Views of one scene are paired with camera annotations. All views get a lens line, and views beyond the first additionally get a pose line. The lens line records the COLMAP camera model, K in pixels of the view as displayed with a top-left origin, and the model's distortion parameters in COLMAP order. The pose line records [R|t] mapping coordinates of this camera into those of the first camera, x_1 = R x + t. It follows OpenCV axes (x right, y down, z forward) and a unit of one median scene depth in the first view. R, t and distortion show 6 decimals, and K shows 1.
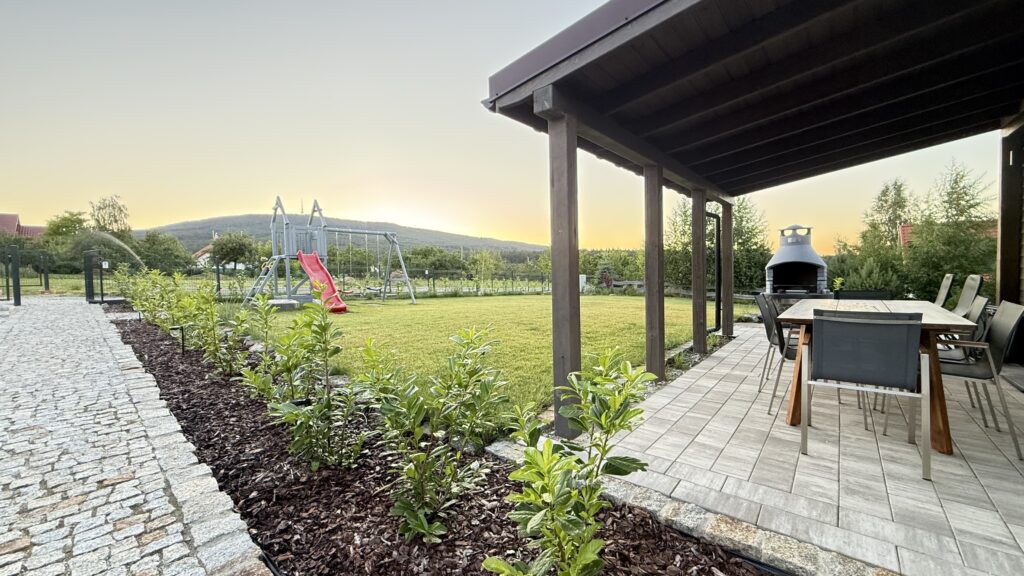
lens RADIAL K [[407.0, 0, 509.0], [0, 407.0, 286.9], [0, 0, 1]] dist [-0.000471, -0.000134]
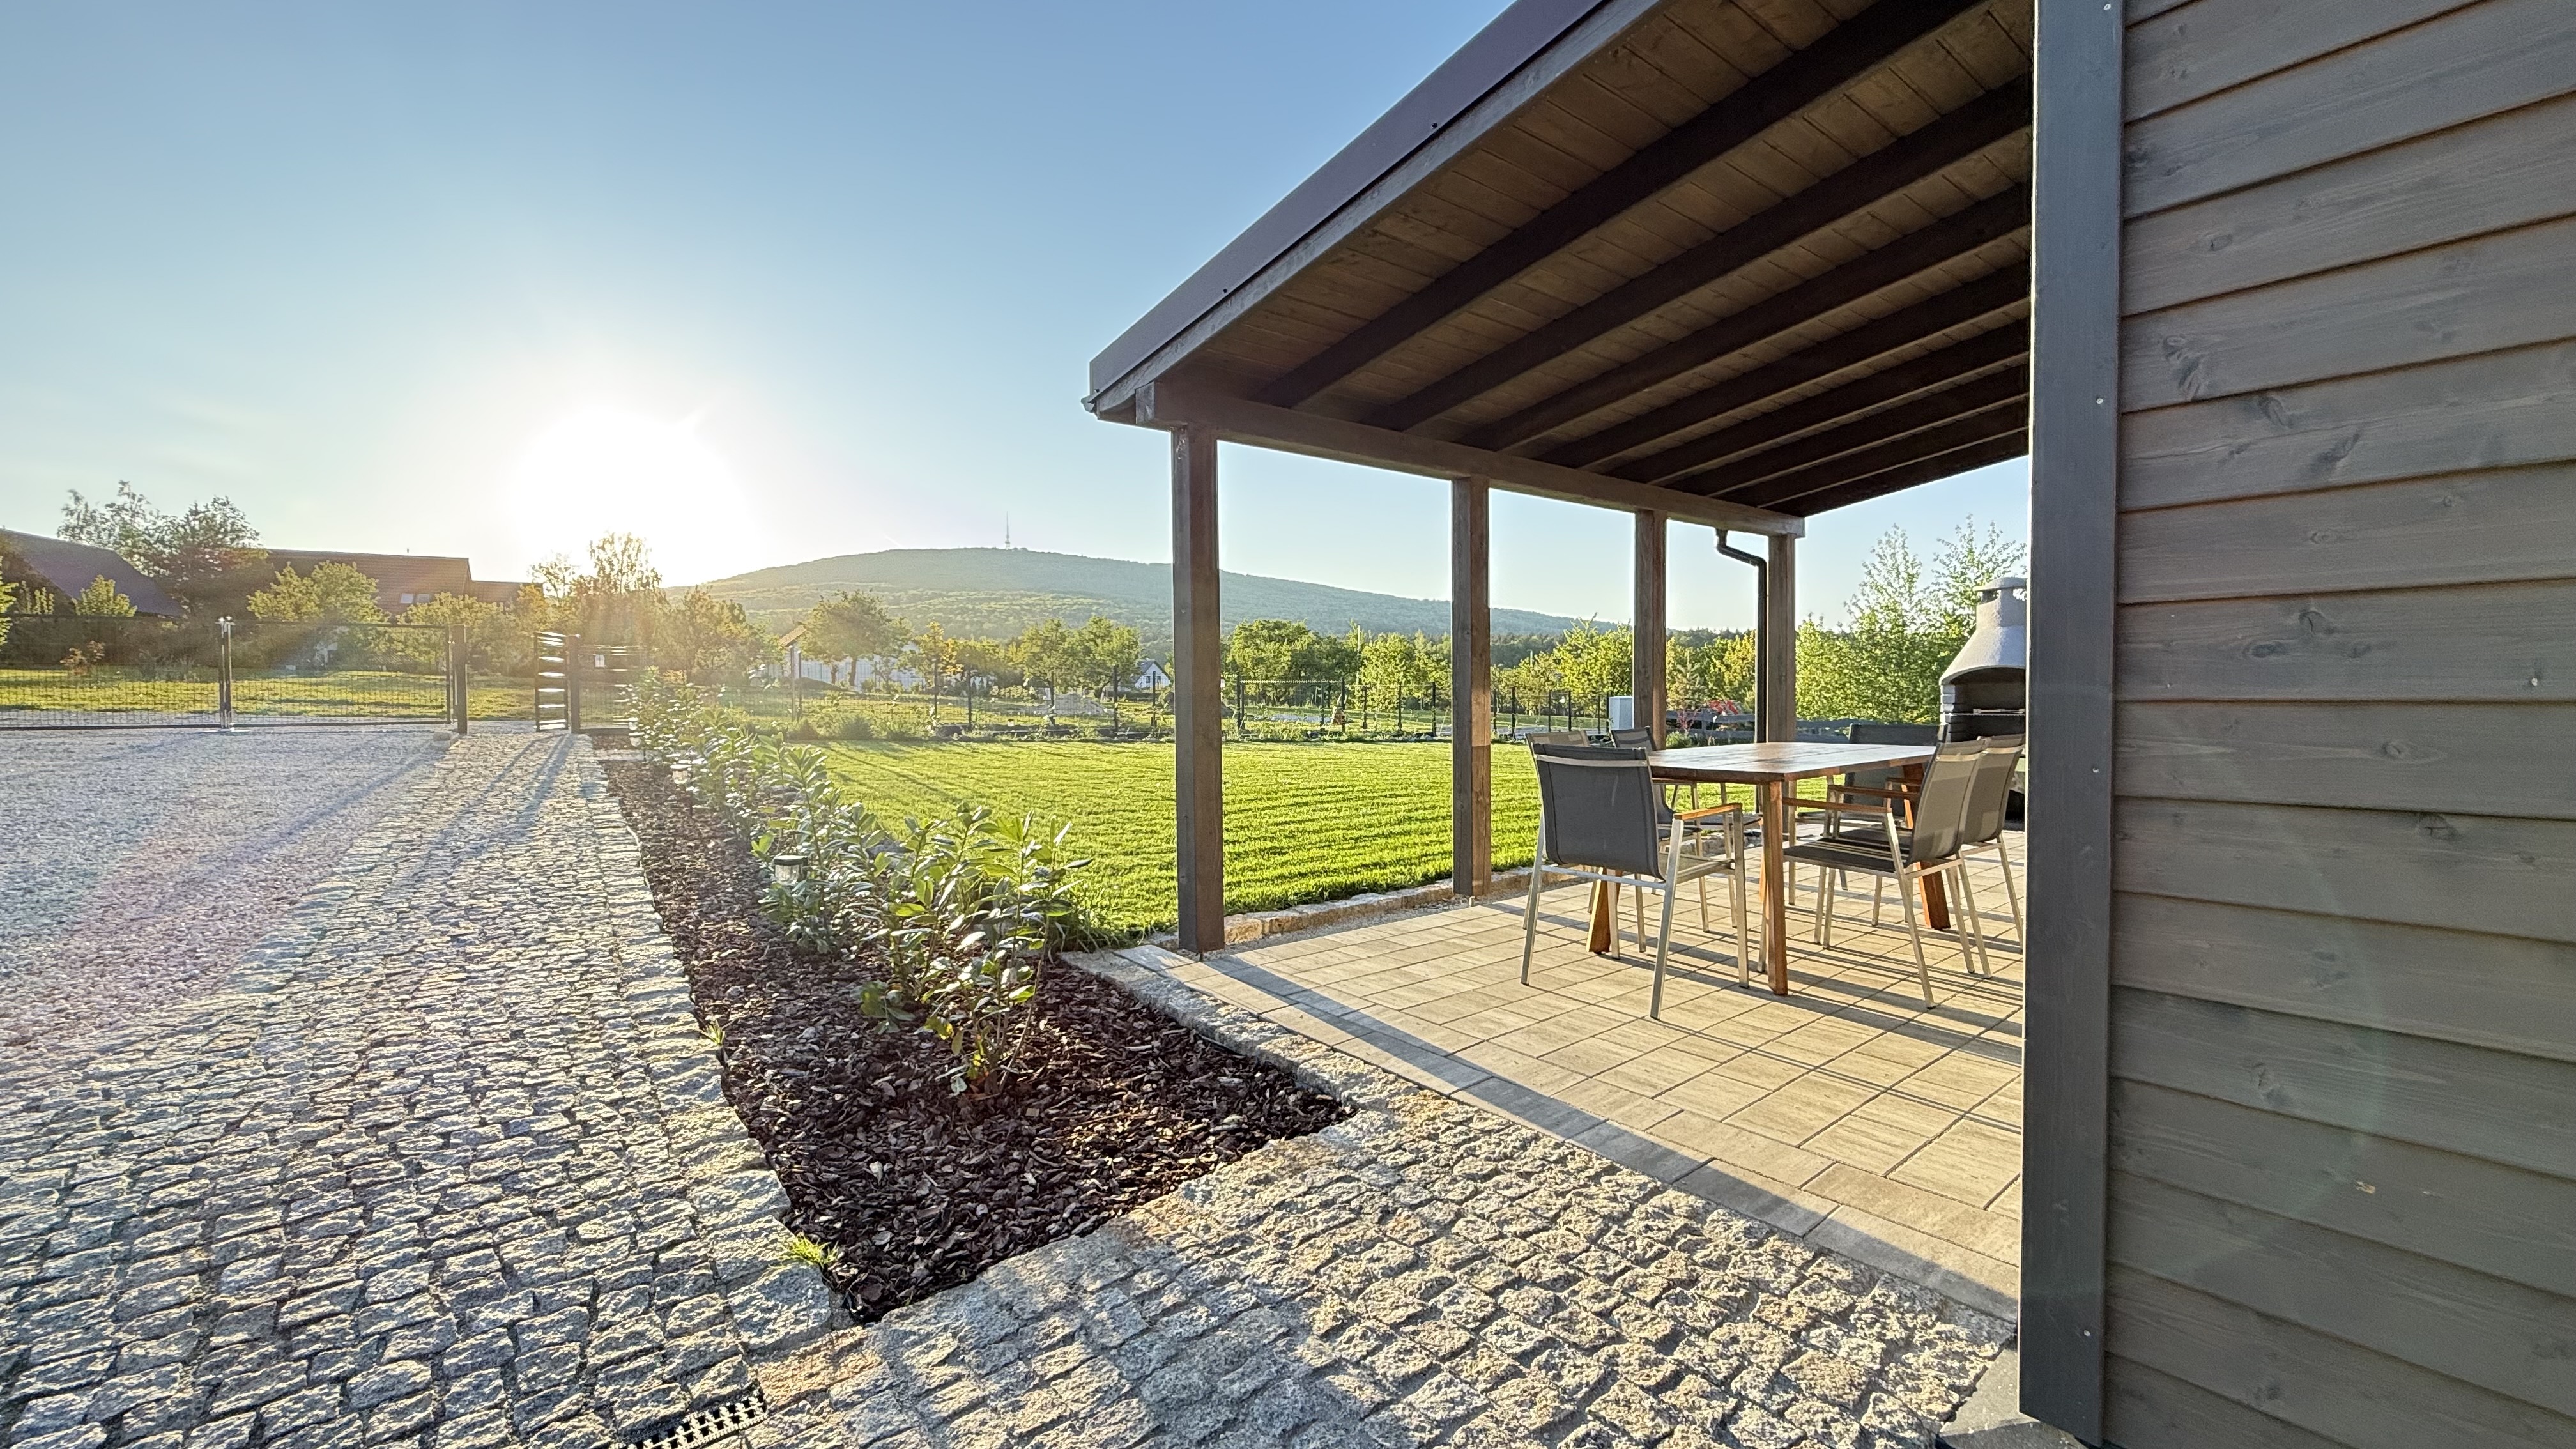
lens RADIAL K [[1023.7, 0, 1280.5], [0, 1023.7, 721.7], [0, 0, 1]] dist [-0.000471, -0.000134]
pose [[0.978690, 0.019185, -0.204444, 0.190986], [-0.019754, 0.999805, -0.000742, 0.009019], [0.204389, 0.004765, 0.978878, -0.156308]]
